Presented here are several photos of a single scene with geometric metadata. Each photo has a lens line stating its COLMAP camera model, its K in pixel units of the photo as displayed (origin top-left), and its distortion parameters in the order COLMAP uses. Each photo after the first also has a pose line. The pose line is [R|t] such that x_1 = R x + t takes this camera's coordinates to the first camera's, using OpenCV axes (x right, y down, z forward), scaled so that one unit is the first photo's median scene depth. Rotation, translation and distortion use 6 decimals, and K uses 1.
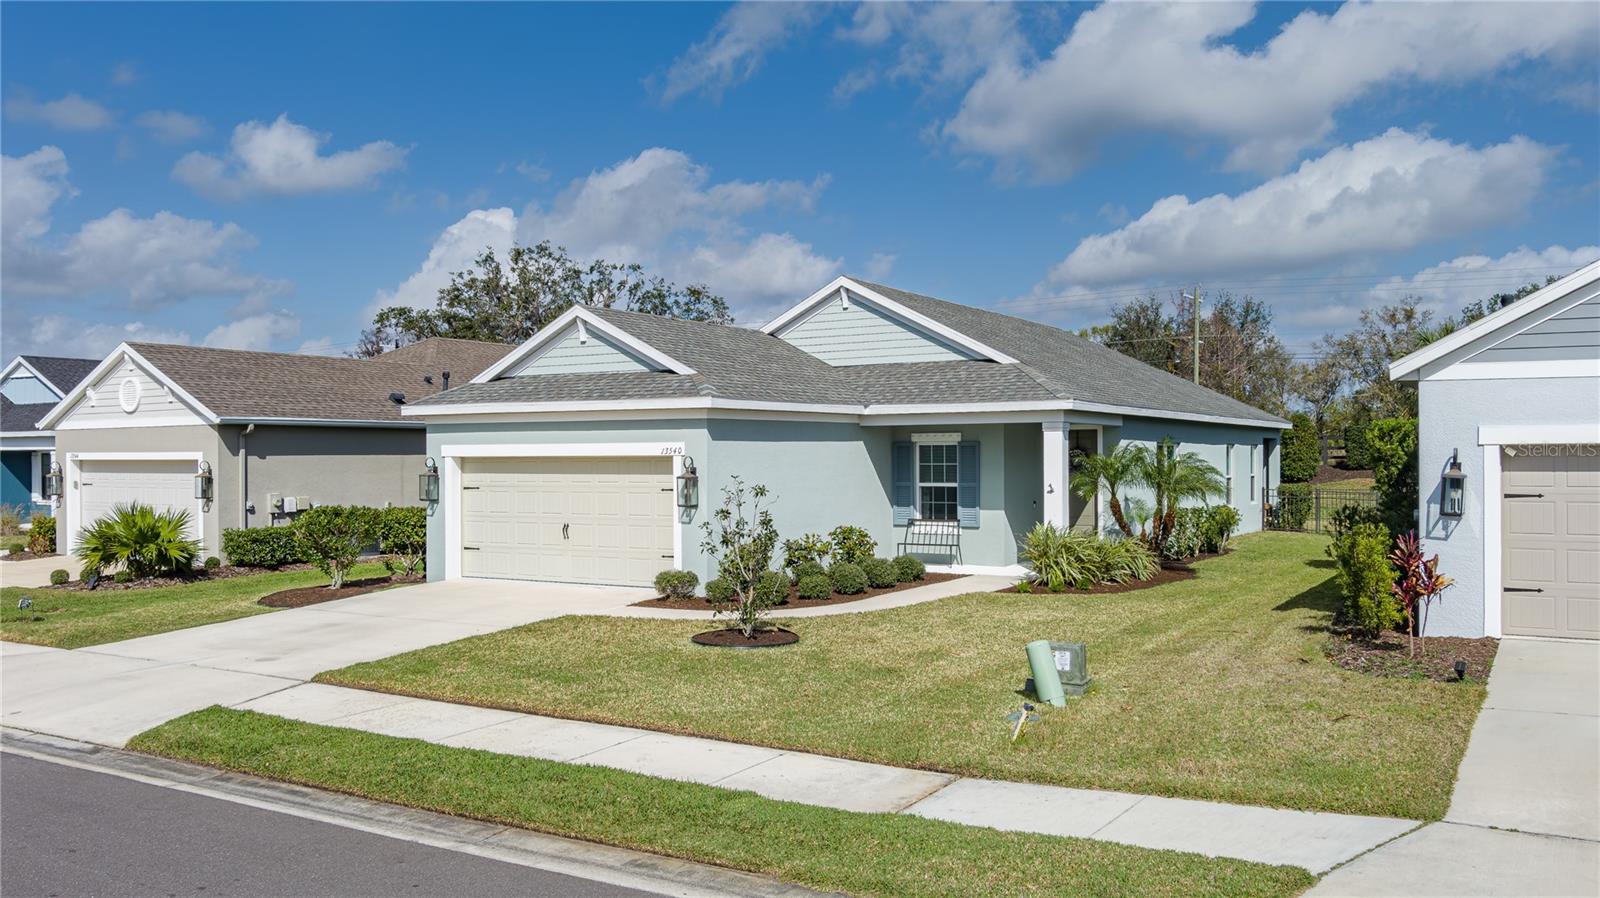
lens RADIAL K [[1295.2, 0, 787.6], [0, 1295.2, 461.4], [0, 0, 1]] dist [-0.043427, 0.009196]
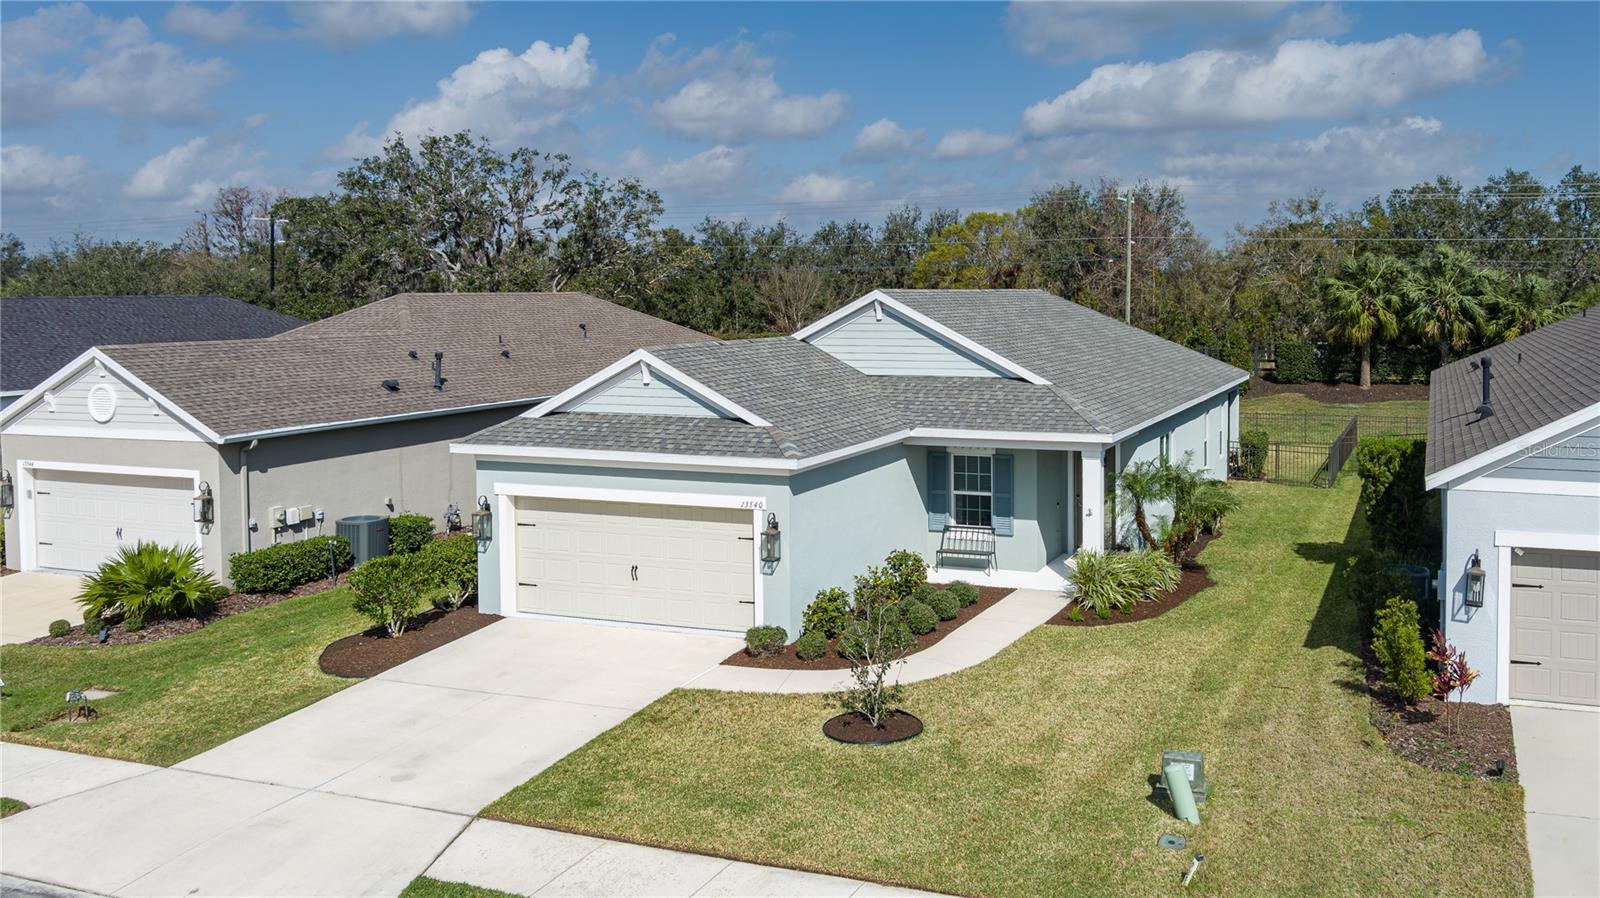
lens RADIAL K [[1339.7, 0, 958.9], [0, 1339.7, 356.8], [0, 0, 1]] dist [-0.034144, 0.003198]
pose [[0.977451, -0.009997, 0.210927, -0.128149], [0.000572, 0.999000, 0.044697, -0.146768], [-0.211163, -0.043568, 0.976479, -0.064654]]
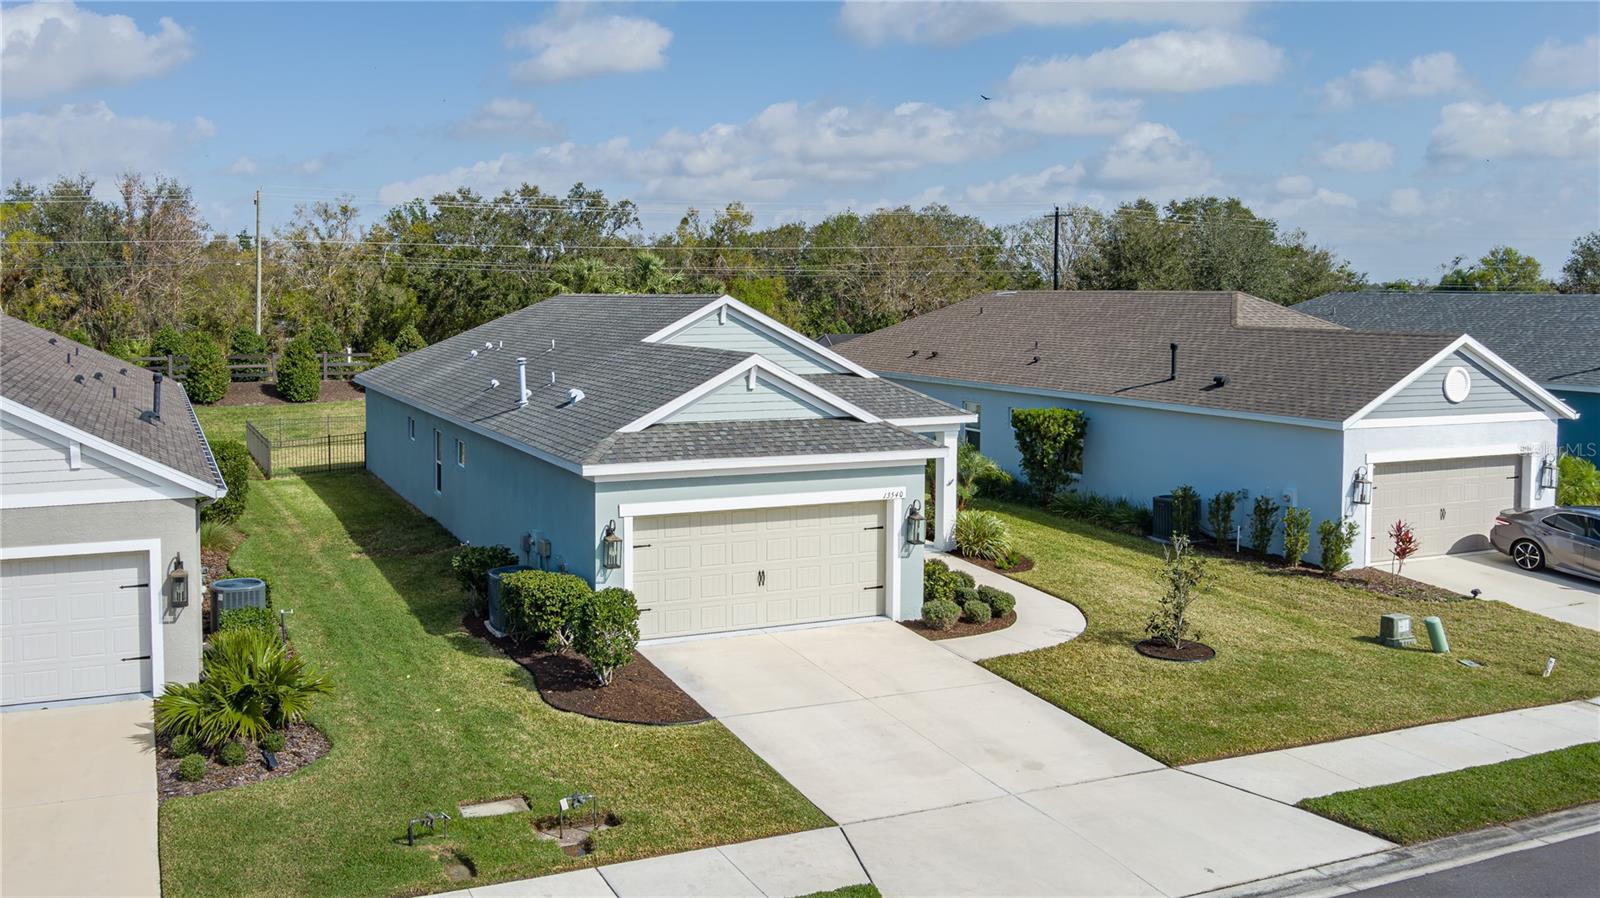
lens RADIAL K [[1333.9, 0, 648.9], [0, 1333.9, 409.3], [0, 0, 1]] dist [-0.033922, 0.001366]
pose [[0.612370, -0.067442, 0.787689, -0.940207], [0.003556, 0.996580, 0.082563, -0.149189], [-0.790563, -0.047758, 0.610515, 0.393505]]
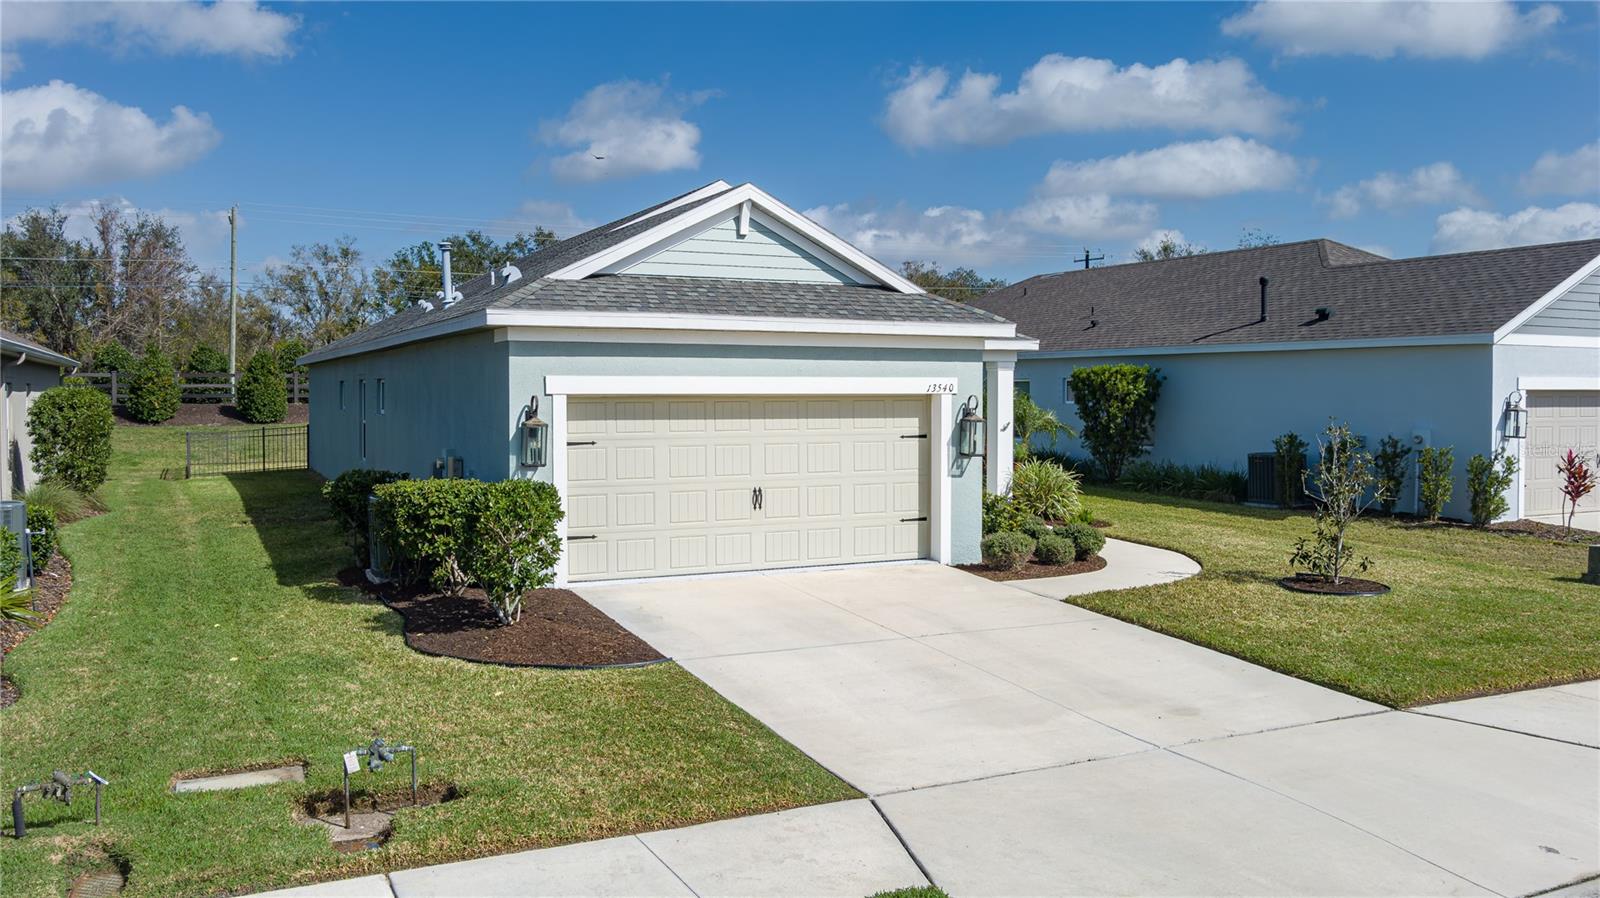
lens RADIAL K [[1295.2, 0, 787.6], [0, 1295.2, 461.4], [0, 0, 1]] dist [-0.043427, 0.009196]
pose [[0.546863, -0.042301, 0.836153, -0.688245], [0.001090, 0.998758, 0.049814, -0.002436], [-0.837222, -0.026331, 0.546230, 0.535260]]
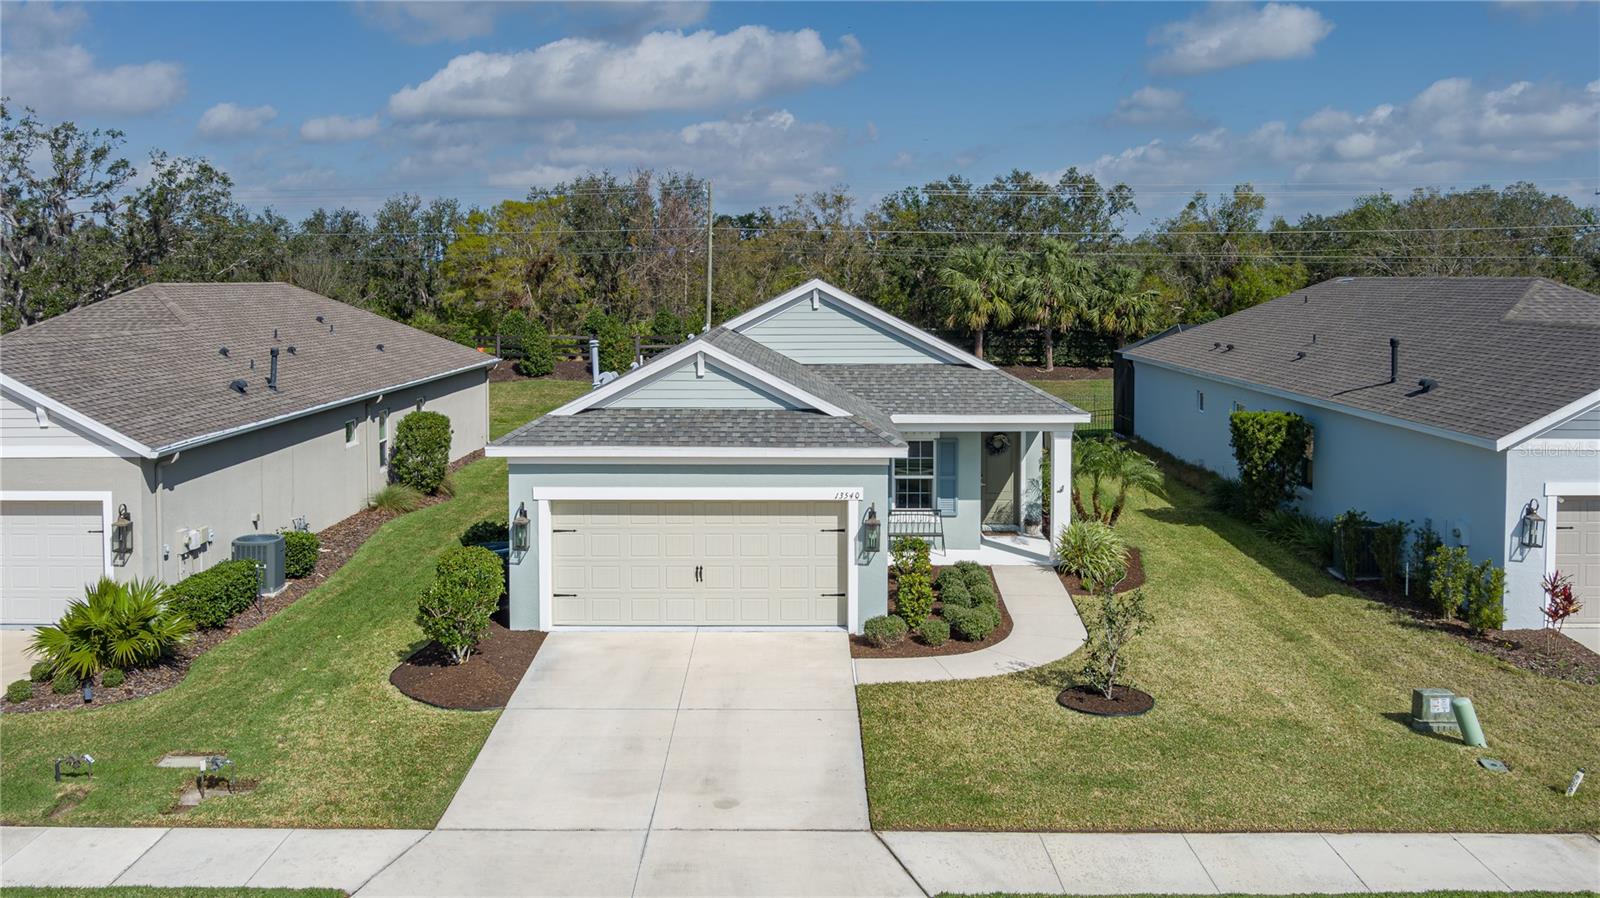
lens RADIAL K [[1314.9, 0, 775.9], [0, 1314.9, 355.8], [0, 0, 1]] dist [-0.028925, -0.007272]
pose [[0.861967, -0.026686, 0.506261, -0.557720], [0.000443, 0.998653, 0.051887, -0.145771], [-0.506963, -0.044501, 0.860818, 0.113580]]
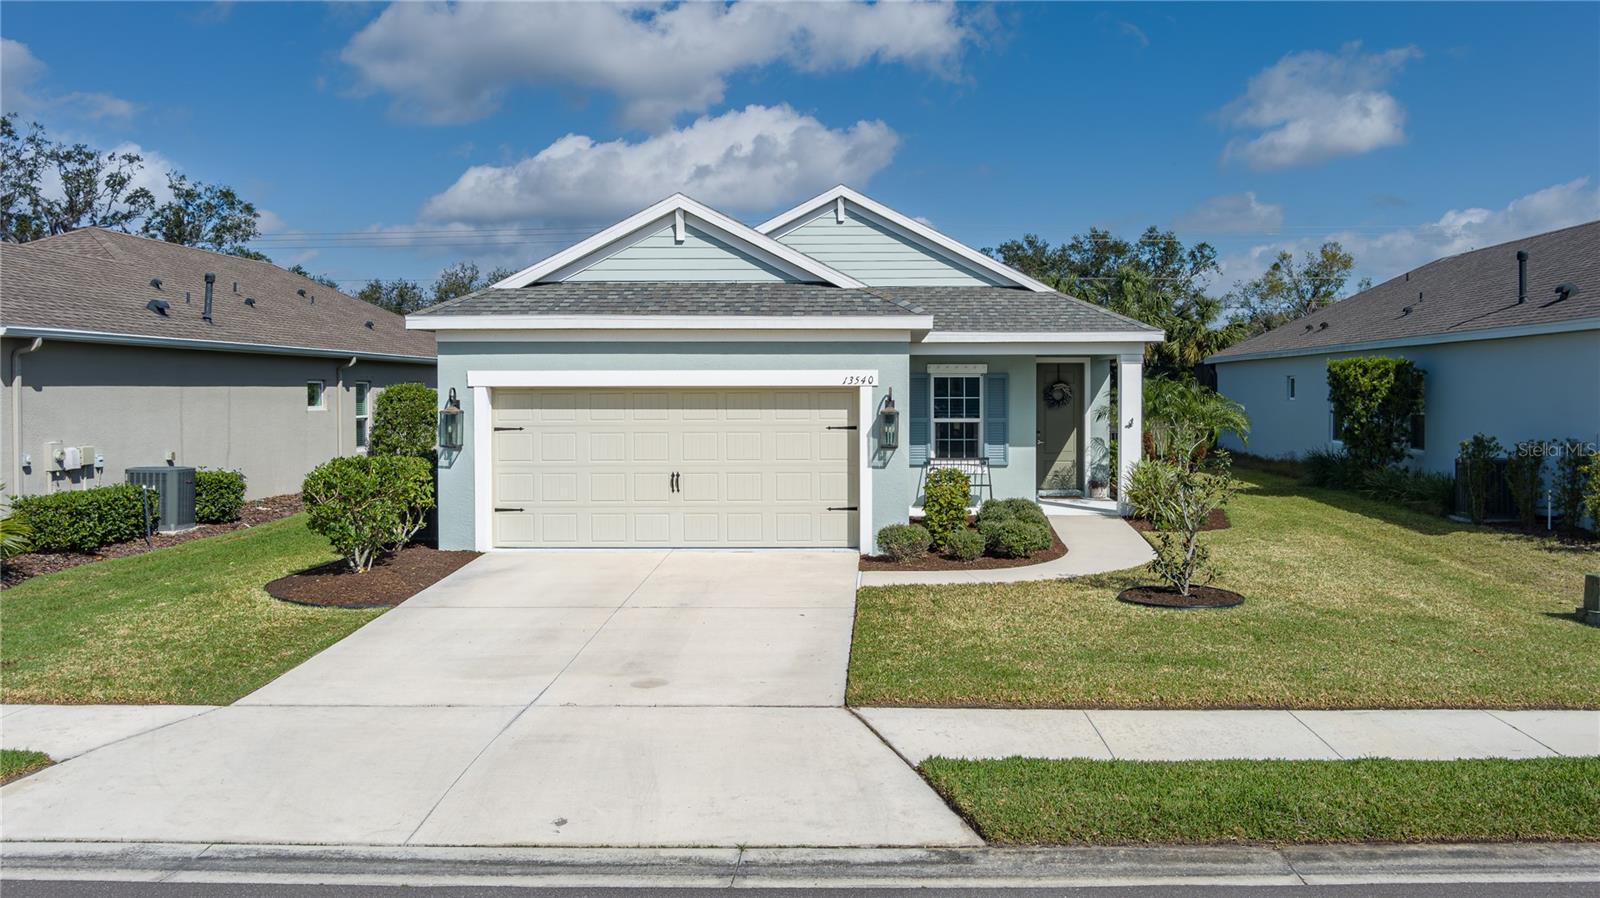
lens RADIAL K [[1314.0, 0, 860.0], [0, 1314.0, 448.4], [0, 0, 1]] dist [-0.040203, 0.002423]
pose [[0.861691, -0.018413, 0.507099, -0.430595], [-0.000198, 0.999329, 0.036624, 0.003721], [-0.507433, -0.031659, 0.861109, 0.234841]]
